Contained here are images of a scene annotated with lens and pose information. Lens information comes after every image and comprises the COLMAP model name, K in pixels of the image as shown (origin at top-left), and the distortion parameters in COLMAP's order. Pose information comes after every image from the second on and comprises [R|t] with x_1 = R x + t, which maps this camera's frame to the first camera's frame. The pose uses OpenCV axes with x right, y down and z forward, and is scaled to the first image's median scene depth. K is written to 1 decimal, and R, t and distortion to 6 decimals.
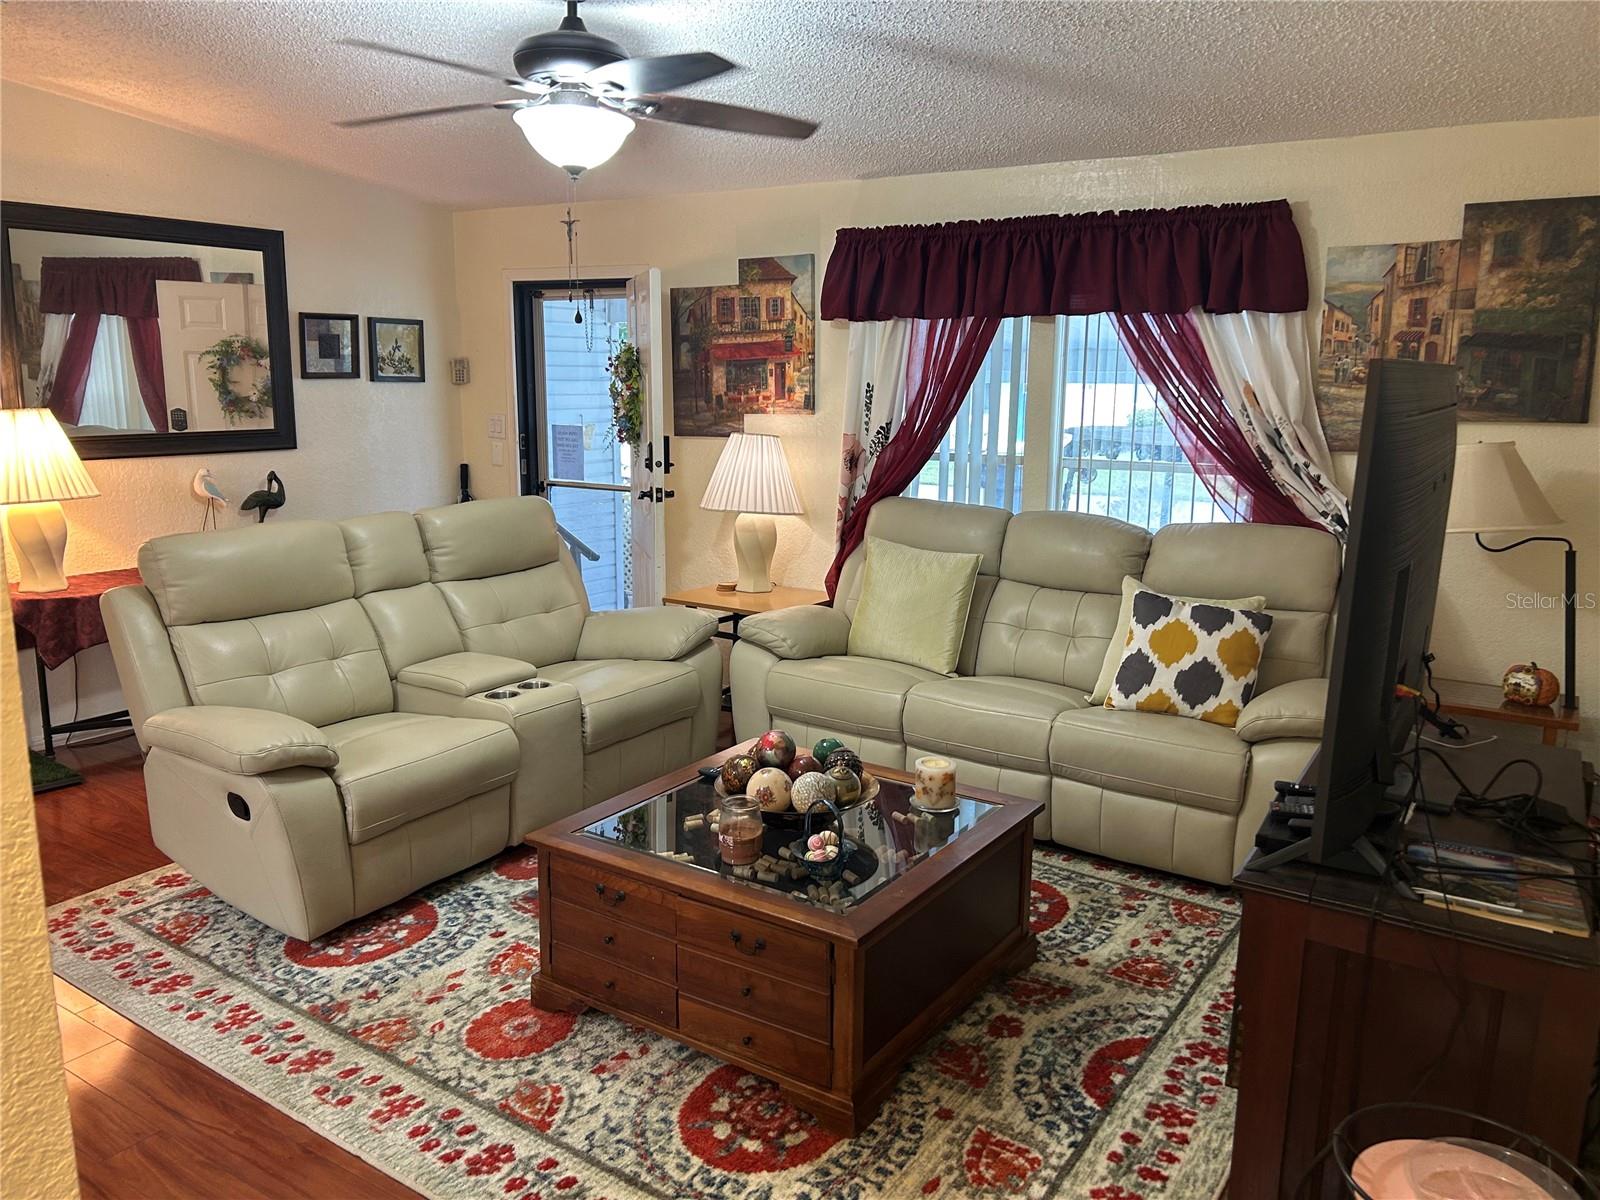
lens RADIAL K [[1202.6, 0, 791.7], [0, 1202.6, 586.4], [0, 0, 1]] dist [0.105710, -0.136644]
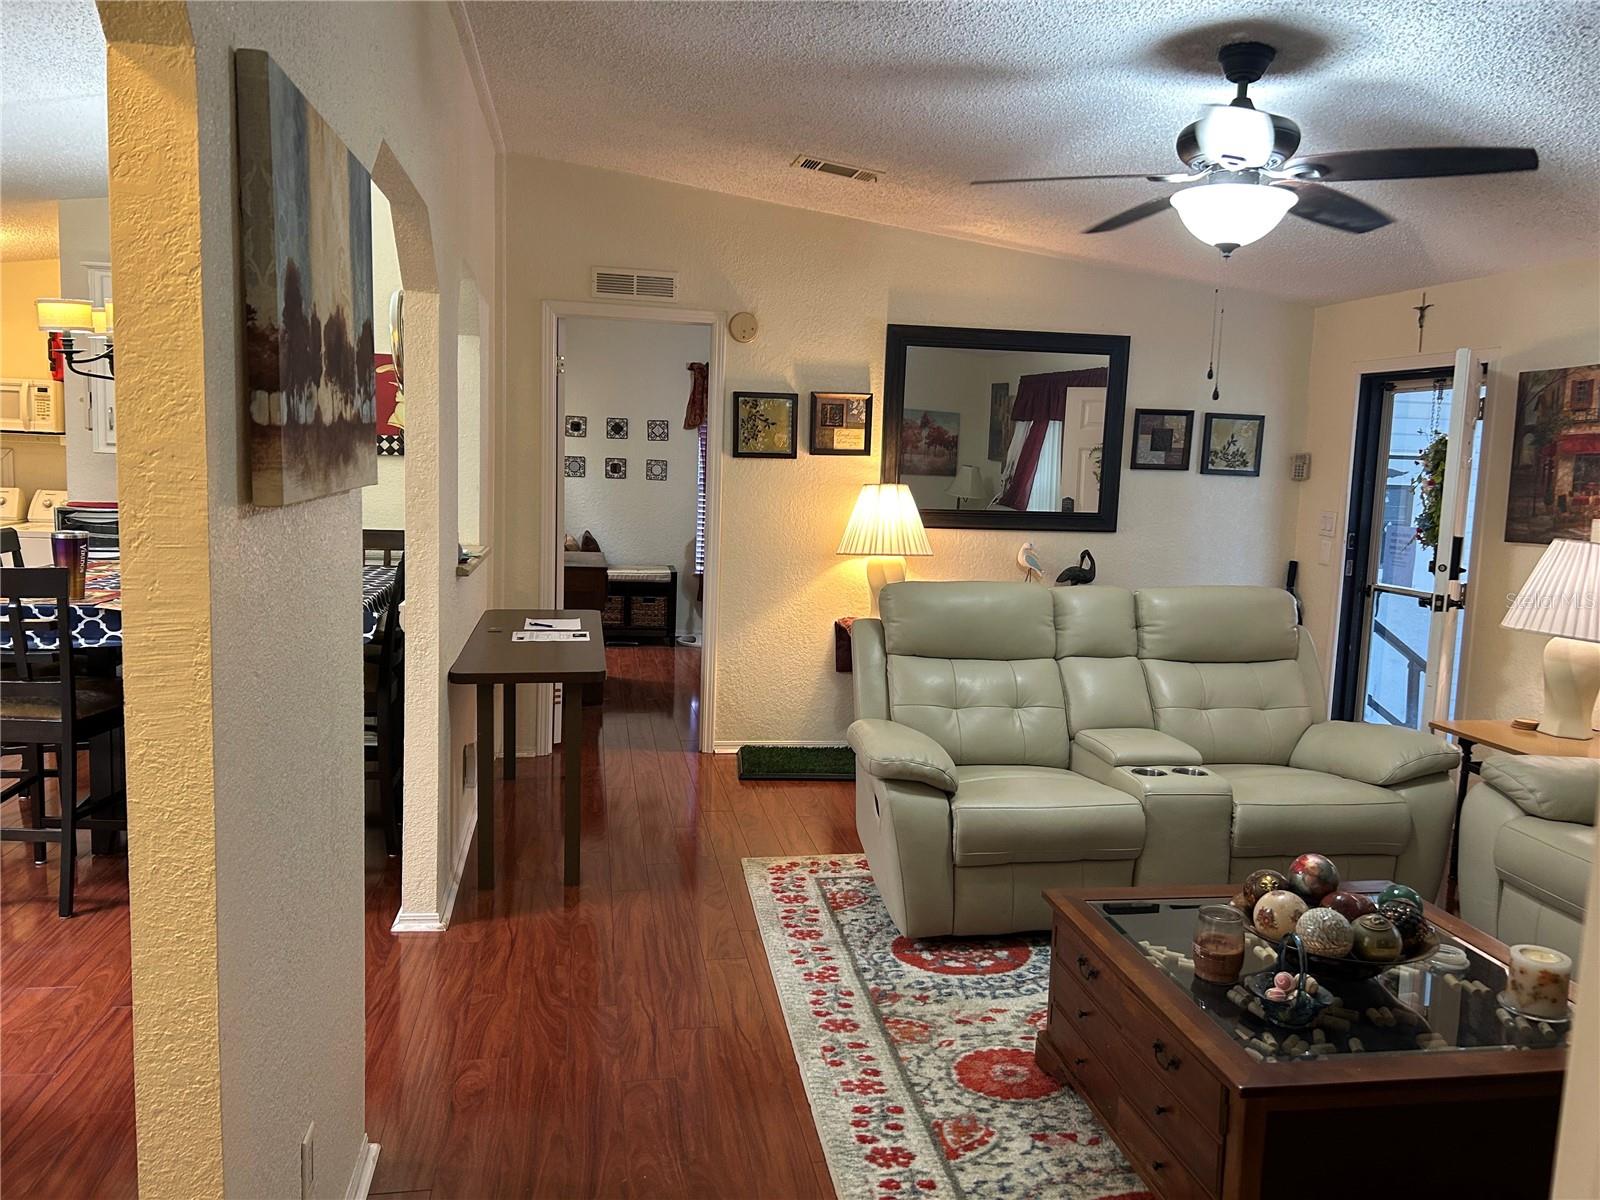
lens RADIAL K [[1193.0, 0, 800.0], [0, 1193.0, 600.0], [0, 0, 1]] dist [0.002850, -0.001807]
pose [[0.690736, 0.100553, -0.716082, 0.299373], [-0.156437, 0.987612, -0.012218, 0.007491], [0.705982, 0.120461, 0.697910, 0.114568]]
